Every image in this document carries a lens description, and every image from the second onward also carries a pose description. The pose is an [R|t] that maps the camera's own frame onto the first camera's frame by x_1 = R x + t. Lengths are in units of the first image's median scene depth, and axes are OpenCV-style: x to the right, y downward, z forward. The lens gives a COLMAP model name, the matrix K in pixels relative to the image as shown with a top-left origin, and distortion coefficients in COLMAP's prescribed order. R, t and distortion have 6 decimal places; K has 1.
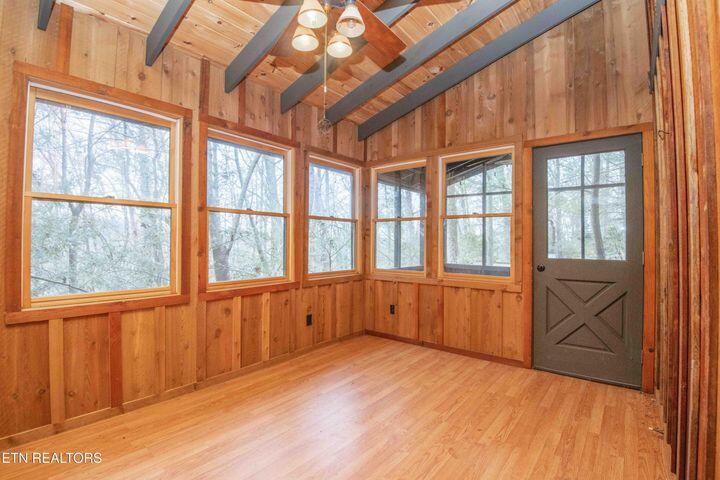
lens RADIAL K [[334.7, 0, 362.1], [0, 334.7, 238.0], [0, 0, 1]] dist [-0.021855, -0.006366]
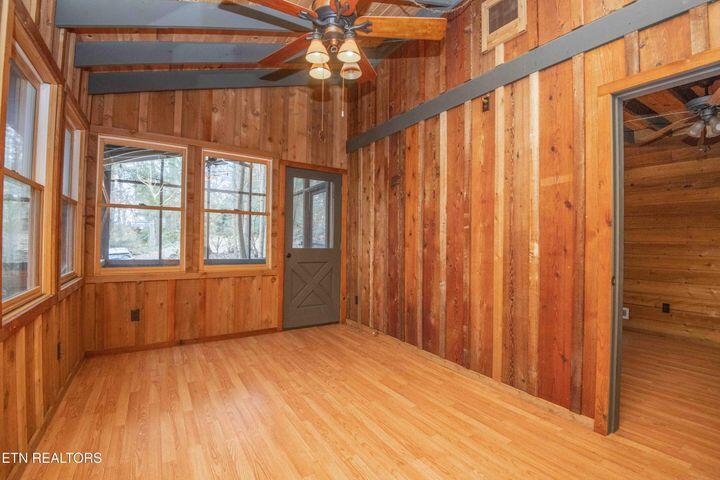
lens RADIAL K [[334.7, 0, 362.5], [0, 334.7, 238.4], [0, 0, 1]] dist [-0.021855, -0.006366]
pose [[0.322109, 0.005597, 0.946686, -0.611687], [-0.023407, 0.999724, 0.002054, 0.009252], [-0.946413, -0.022821, 0.322151, 0.248599]]
